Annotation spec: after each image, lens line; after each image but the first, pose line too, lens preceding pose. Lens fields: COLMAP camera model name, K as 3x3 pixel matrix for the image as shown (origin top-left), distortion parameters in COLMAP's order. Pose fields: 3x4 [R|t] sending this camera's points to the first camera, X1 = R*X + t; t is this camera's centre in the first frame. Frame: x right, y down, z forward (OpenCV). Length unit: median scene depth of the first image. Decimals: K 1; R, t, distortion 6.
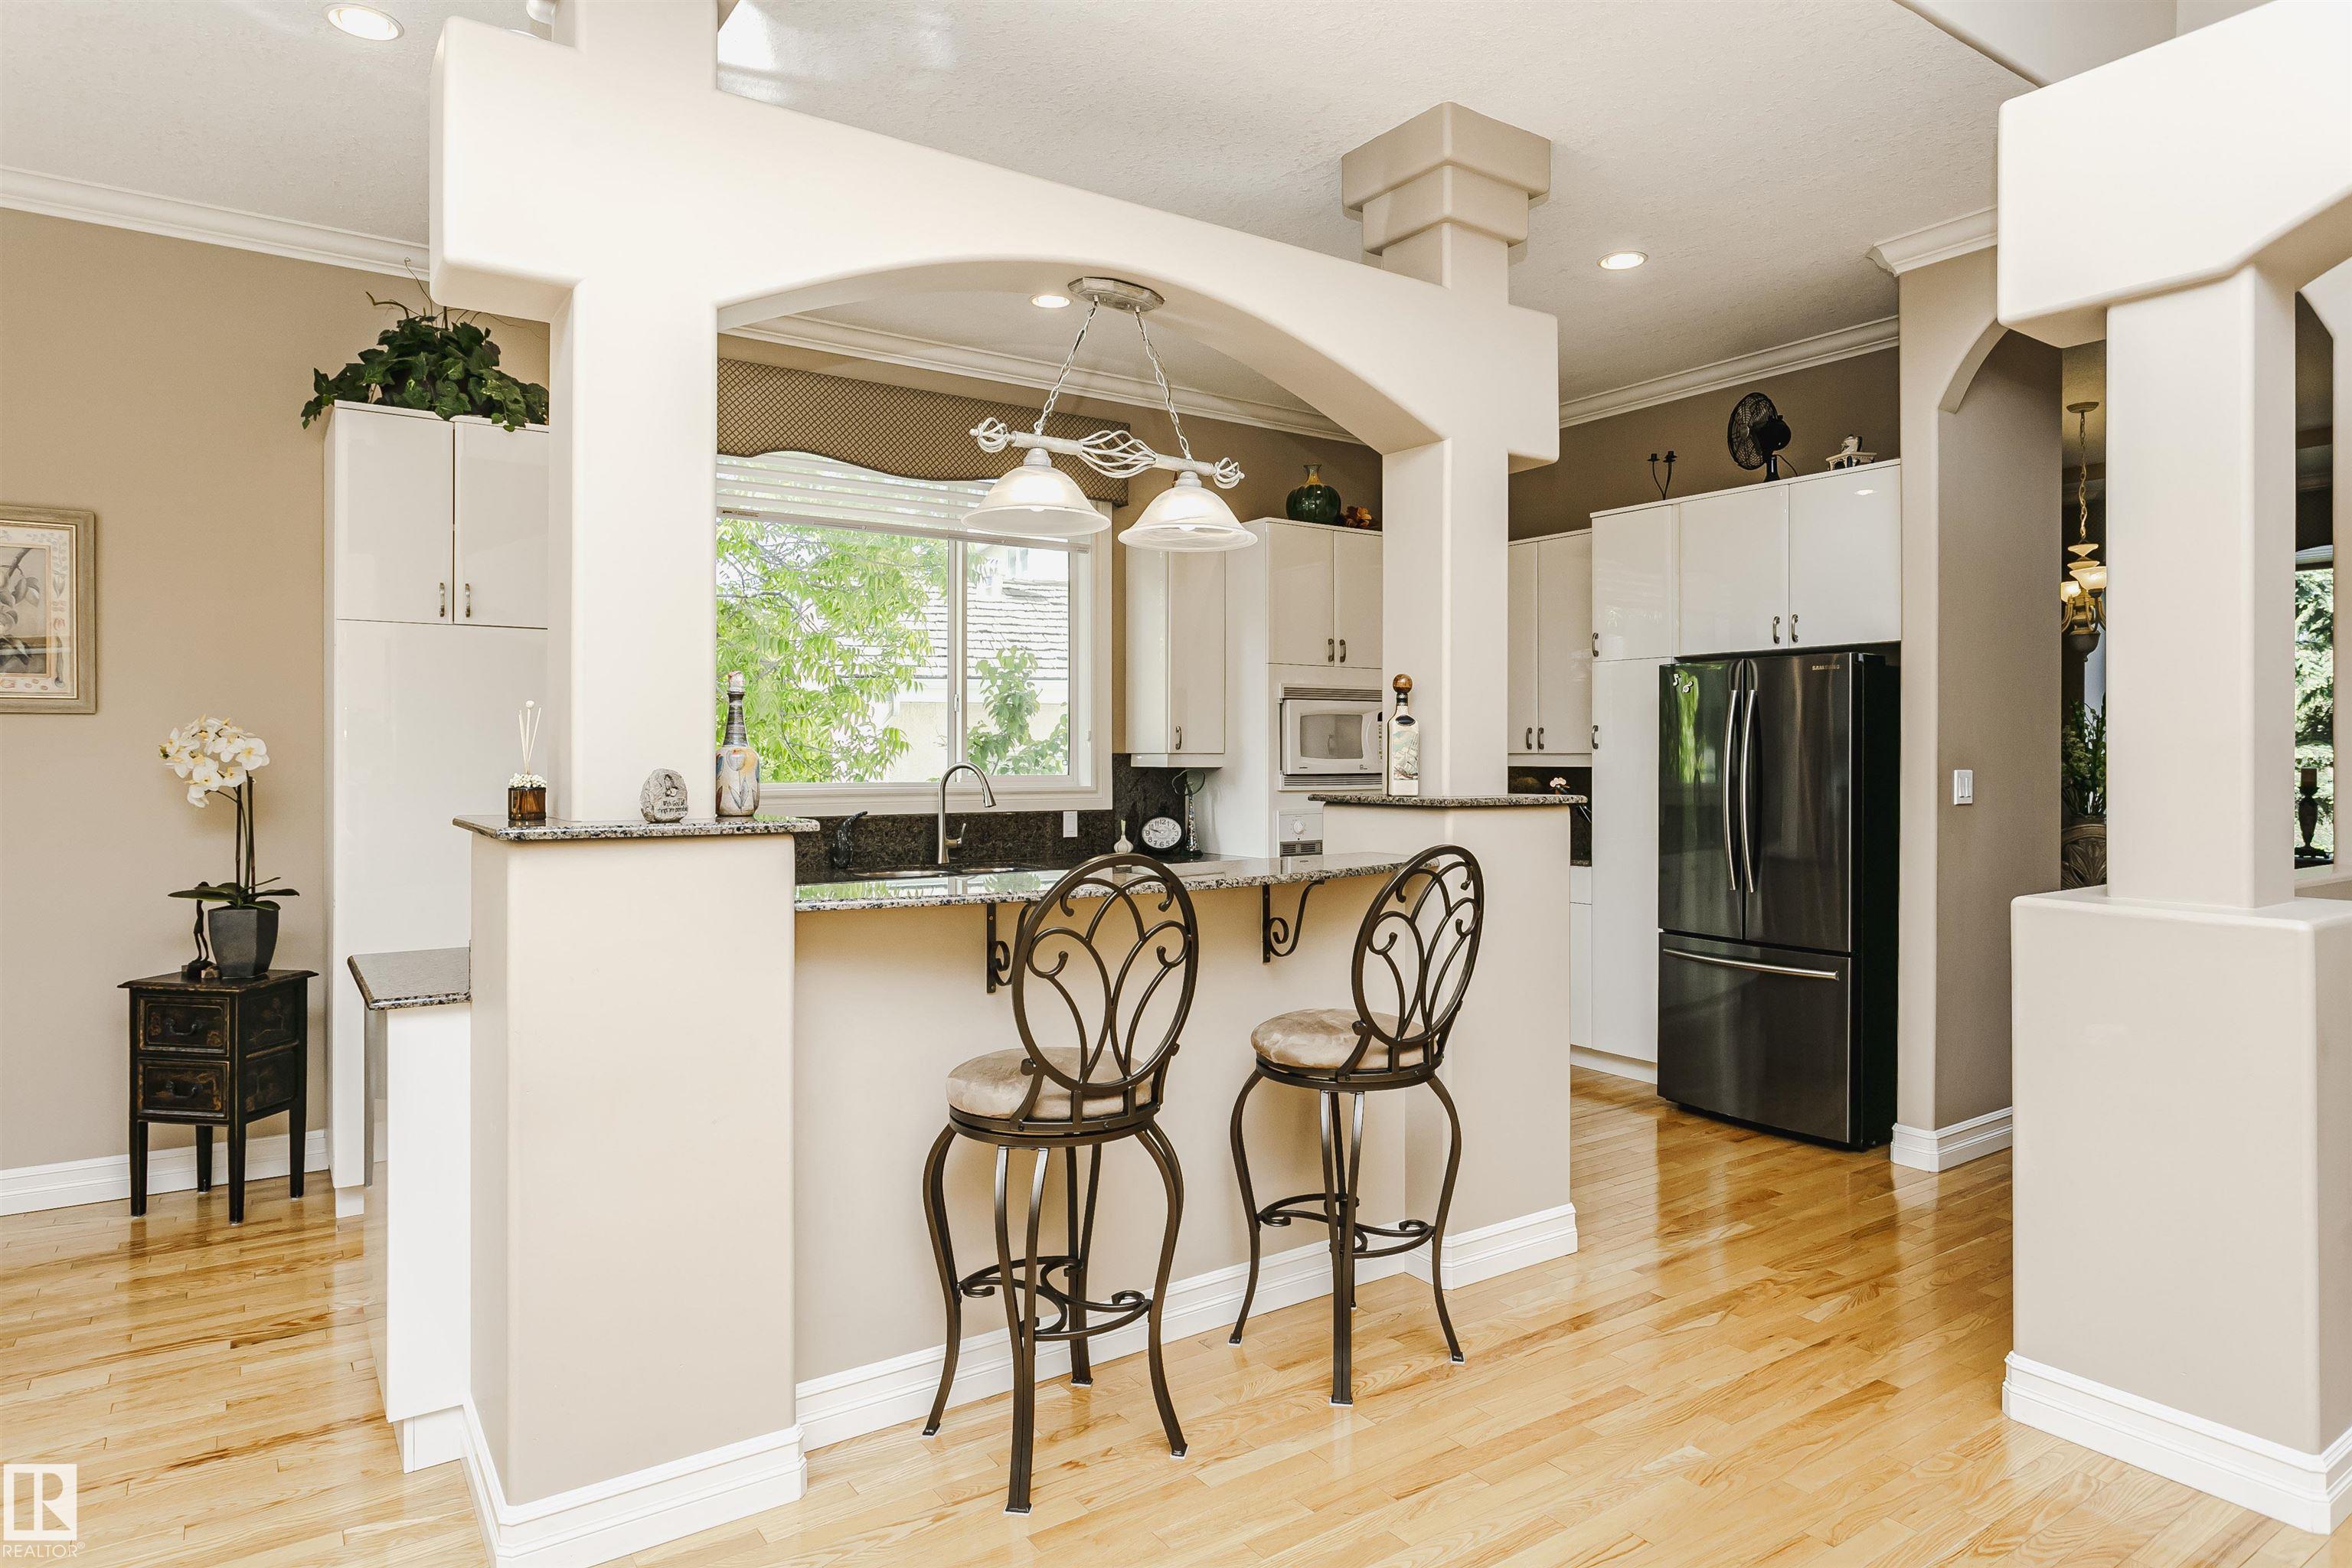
lens RADIAL K [[1337.1, 0, 1163.6], [0, 1337.1, 744.5], [0, 0, 1]] dist [-0.000813, 0.002473]
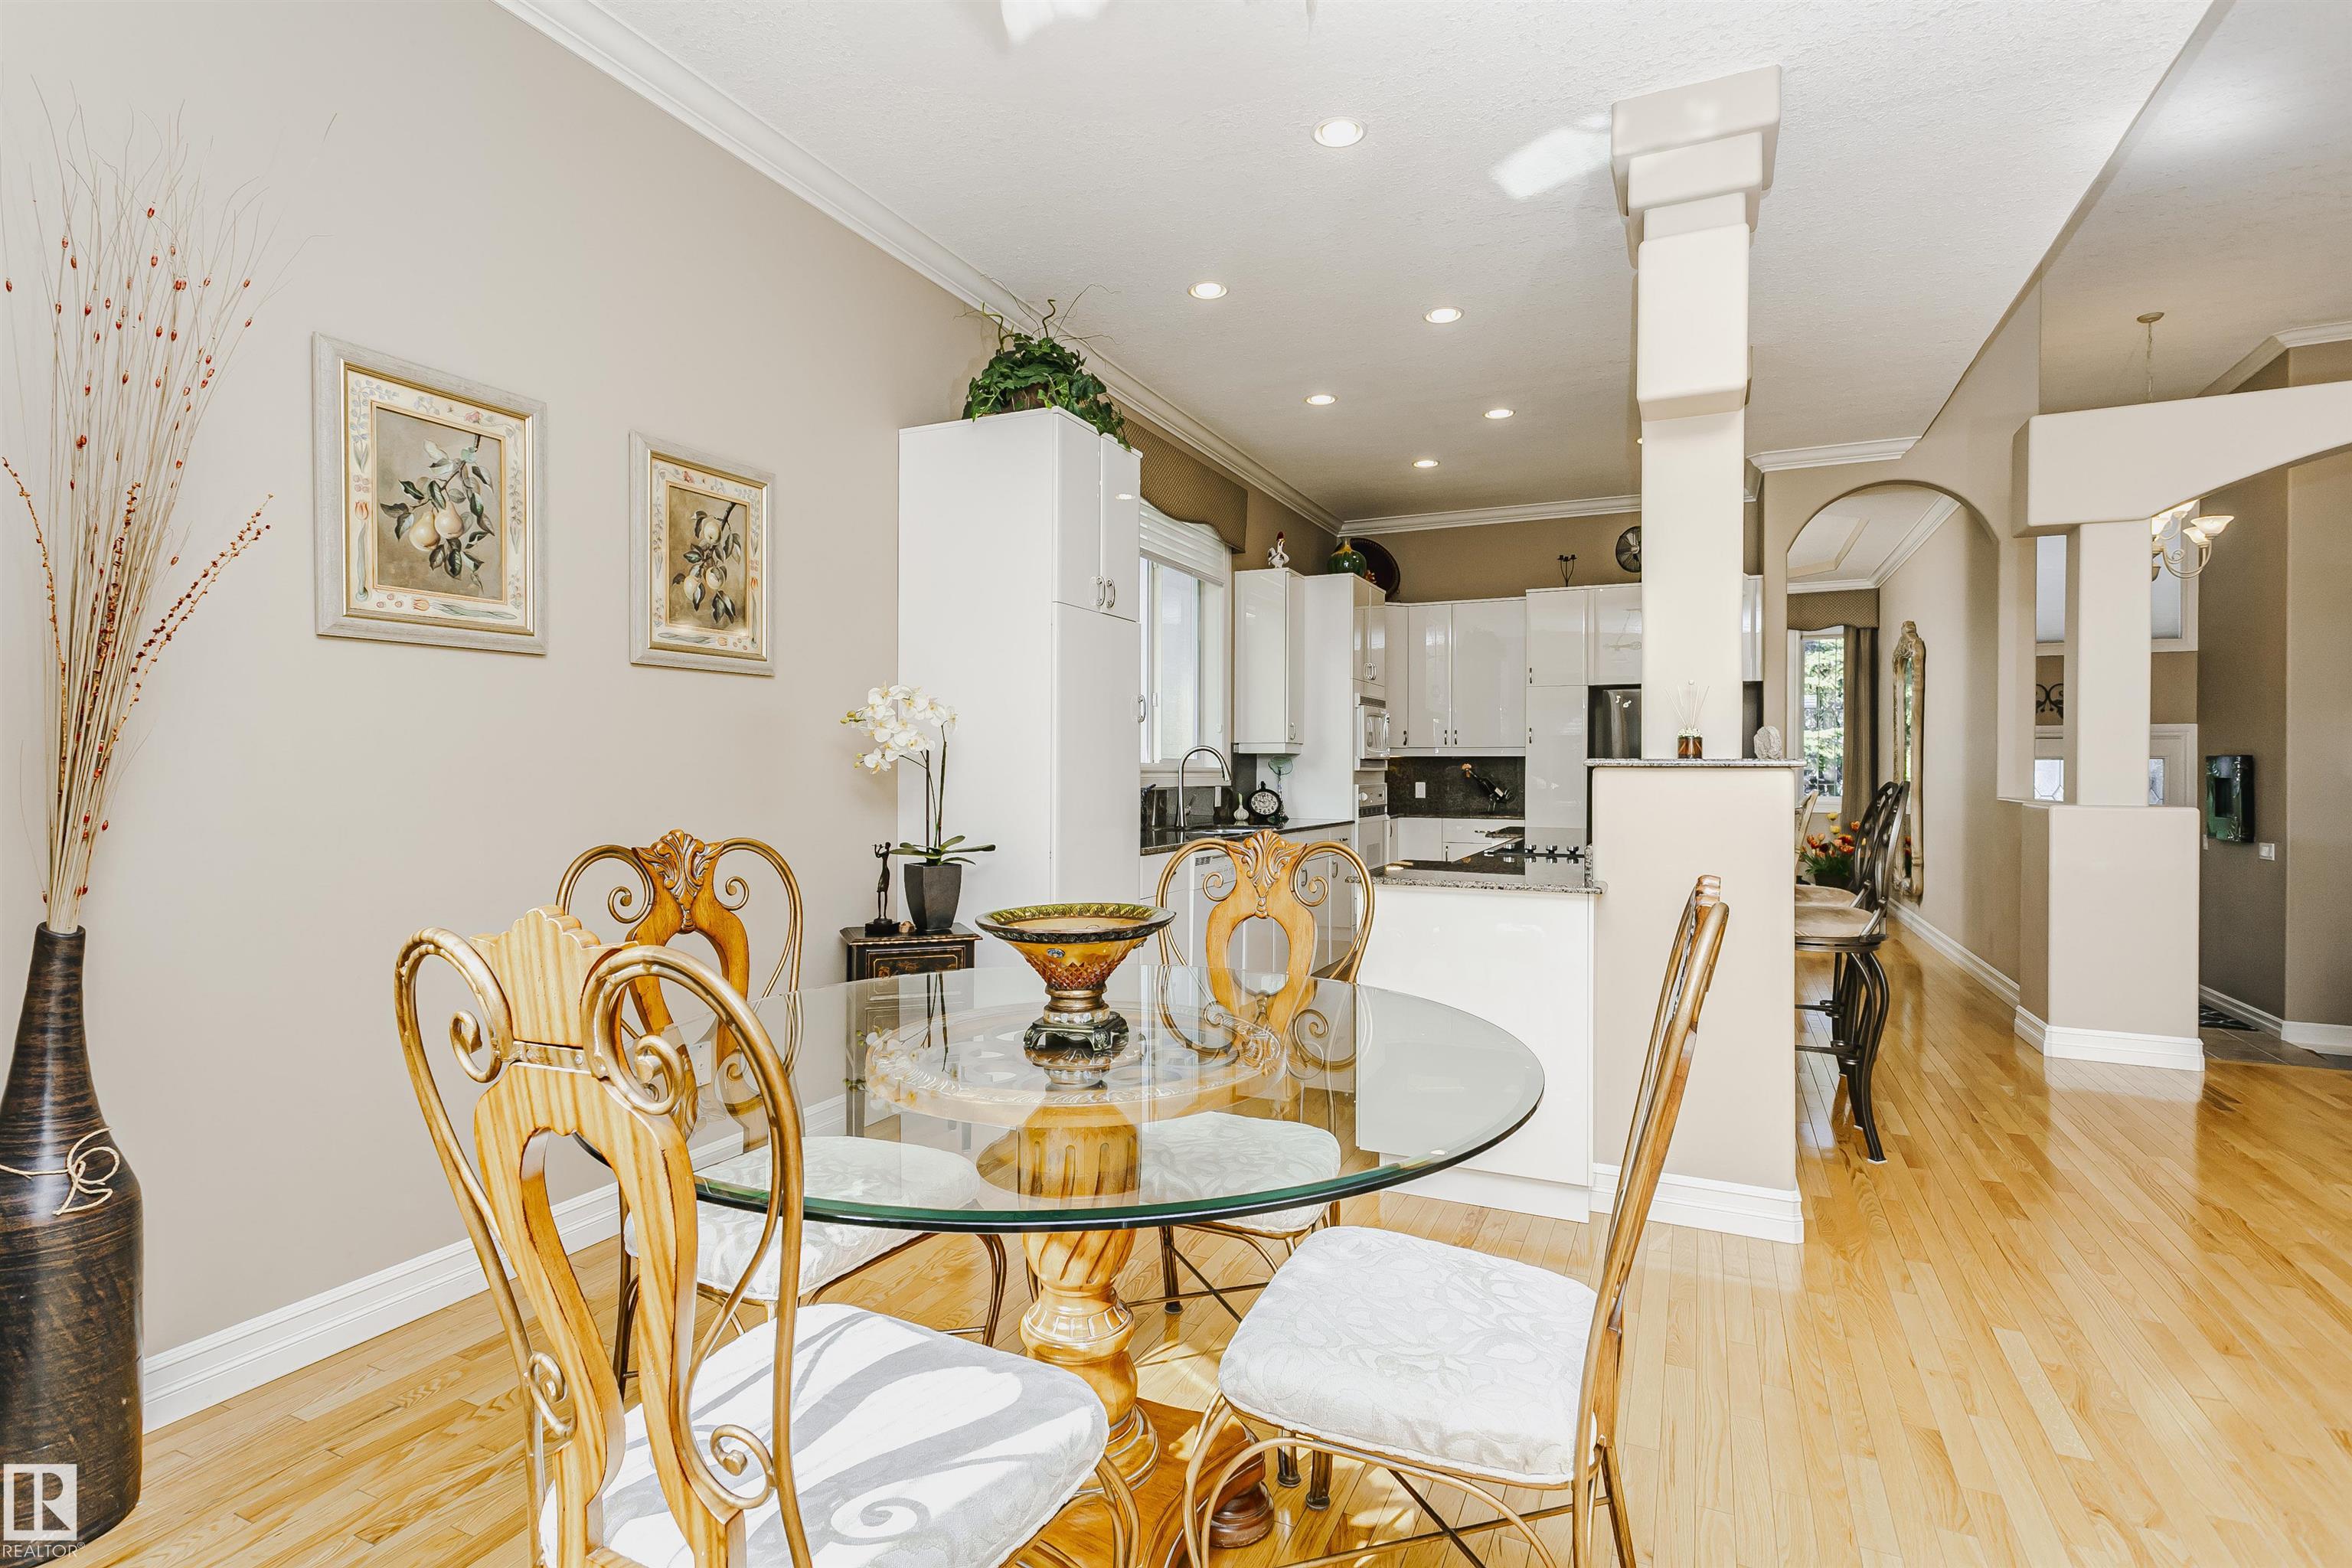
lens RADIAL K [[1133.3, 0, 1176.3], [0, 1133.3, 775.8], [0, 0, 1]] dist [0.010179, -0.000350]
pose [[0.859577, -0.000312, 0.511006, -0.881819], [-0.007120, 0.999895, 0.012588, 0.034456], [-0.510957, -0.014458, 0.859485, 0.110623]]
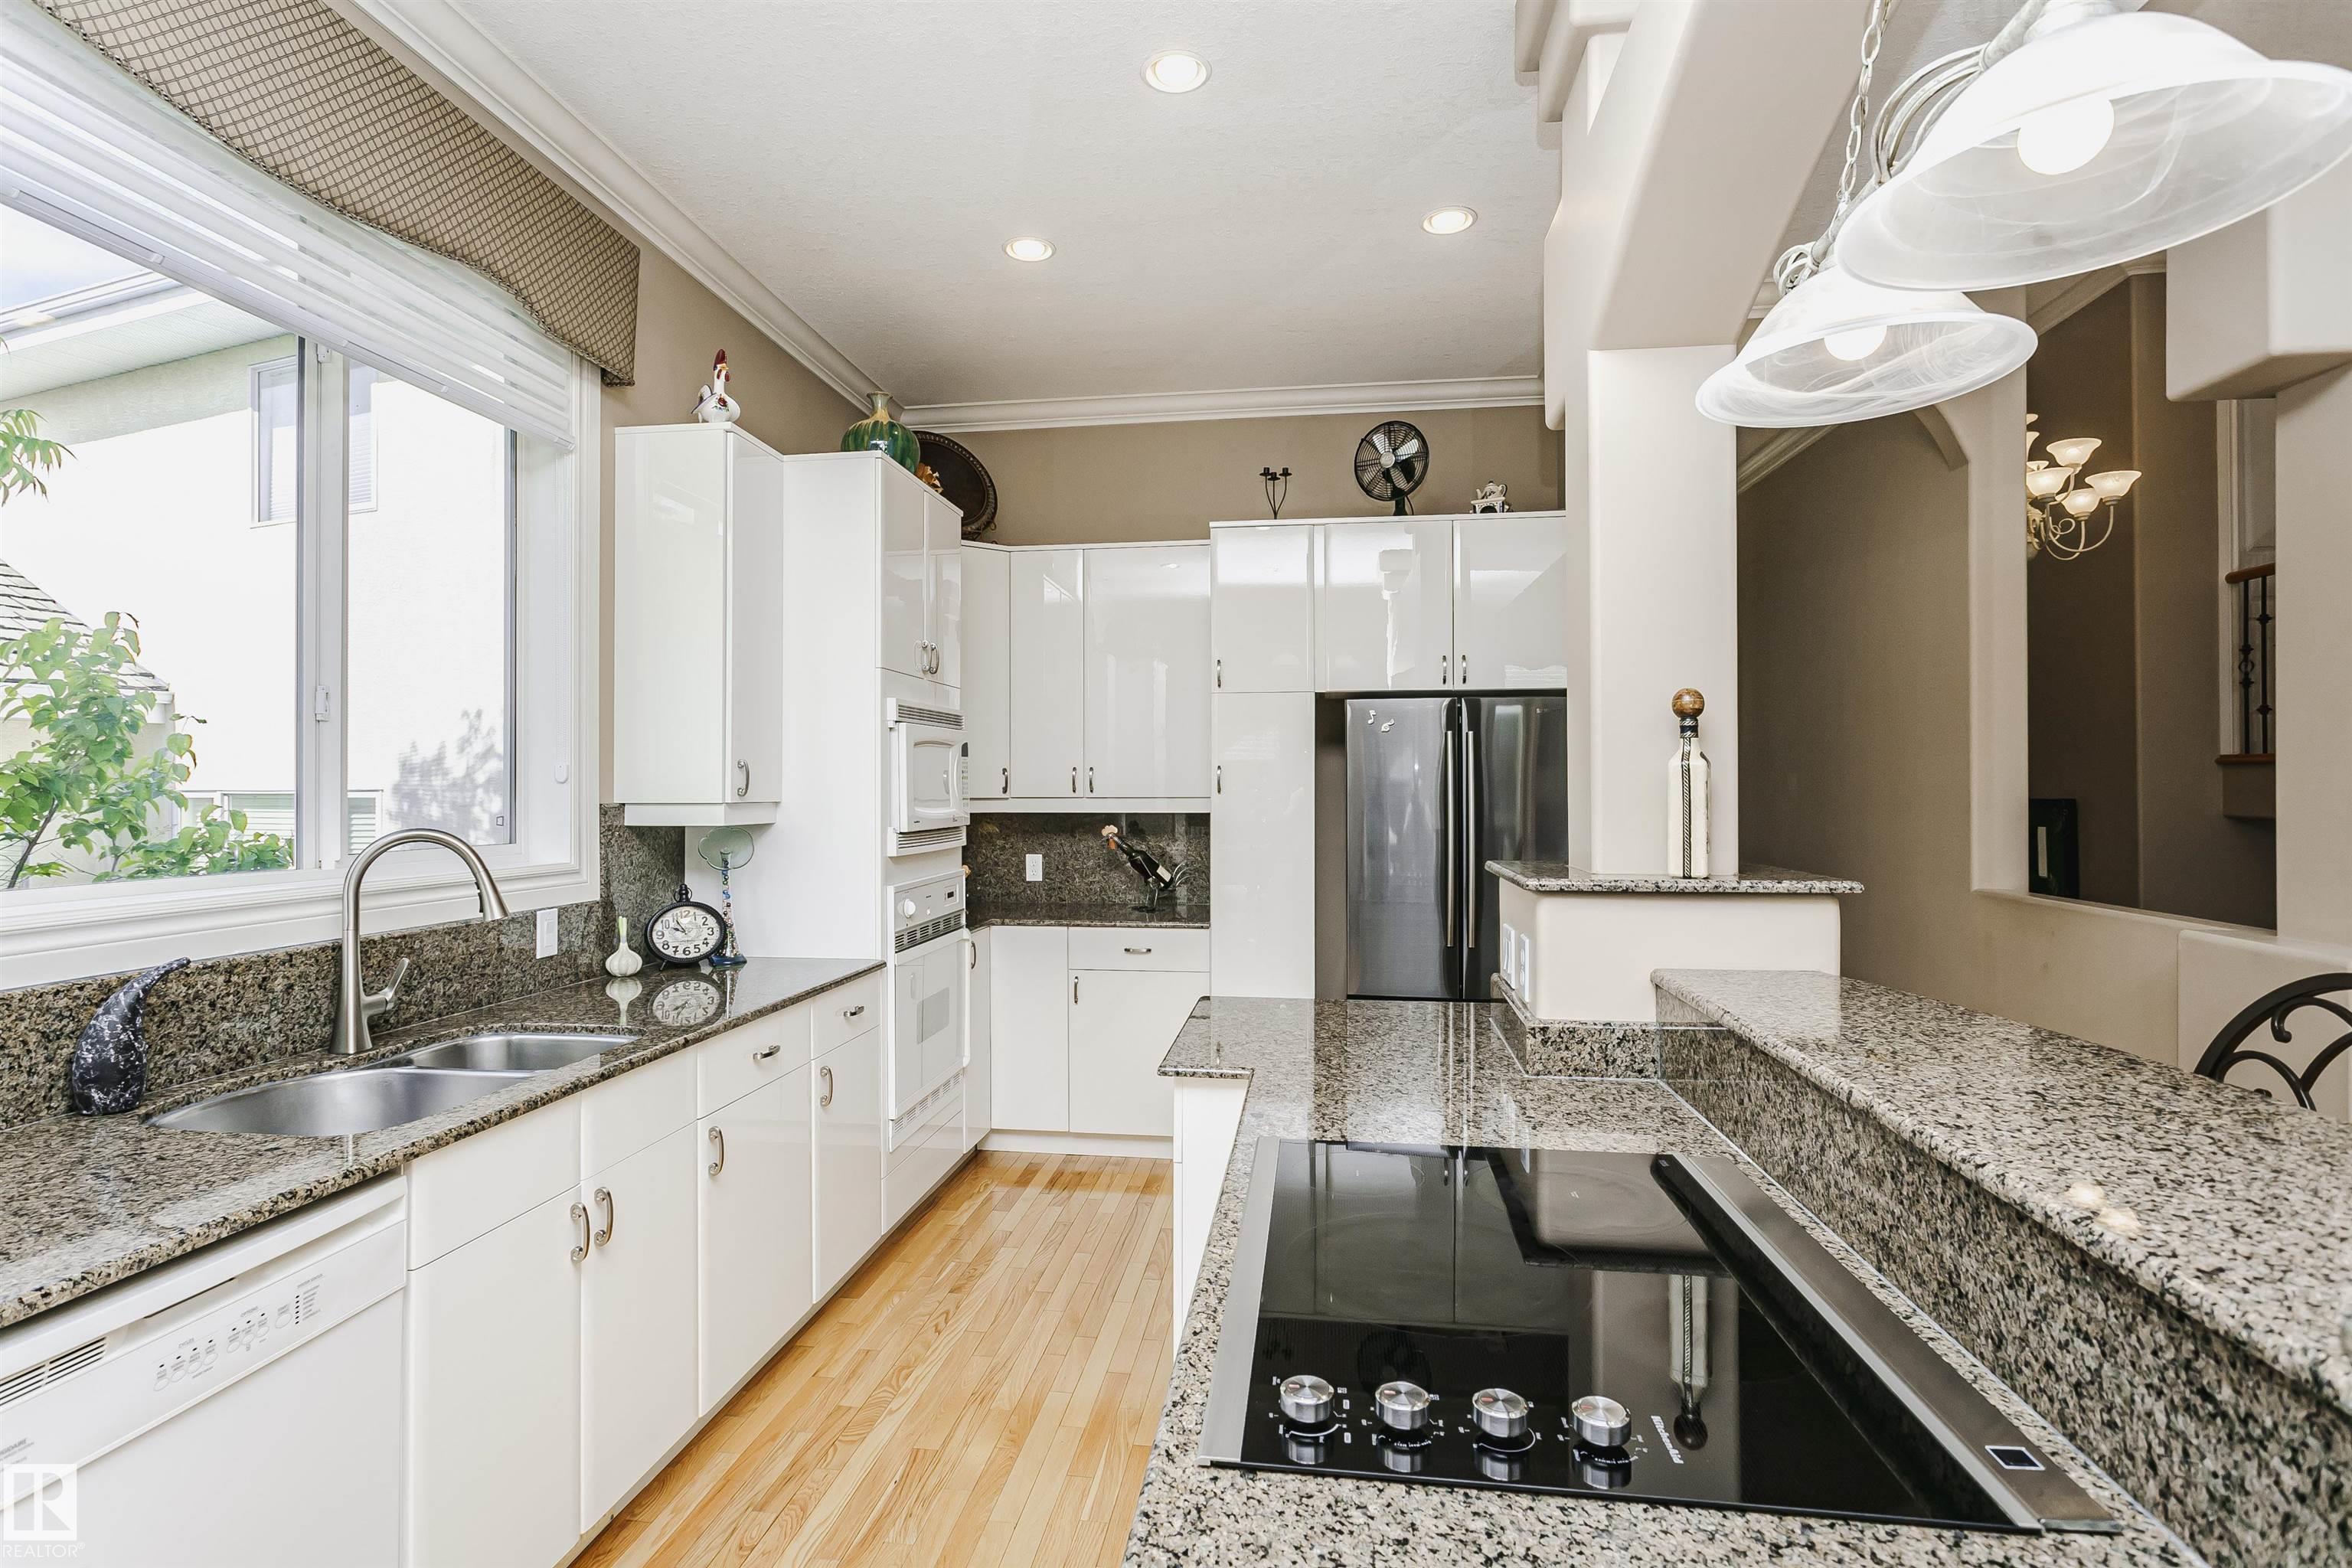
lens RADIAL K [[1184.6, 0, 1166.9], [0, 1184.6, 770.2], [0, 0, 1]] dist [0.000106, 0.000532]
pose [[0.671907, 0.009654, 0.740573, -0.346040], [-0.003930, 0.999947, -0.009470, -0.004922], [-0.740625, 0.003453, 0.671910, 0.643820]]
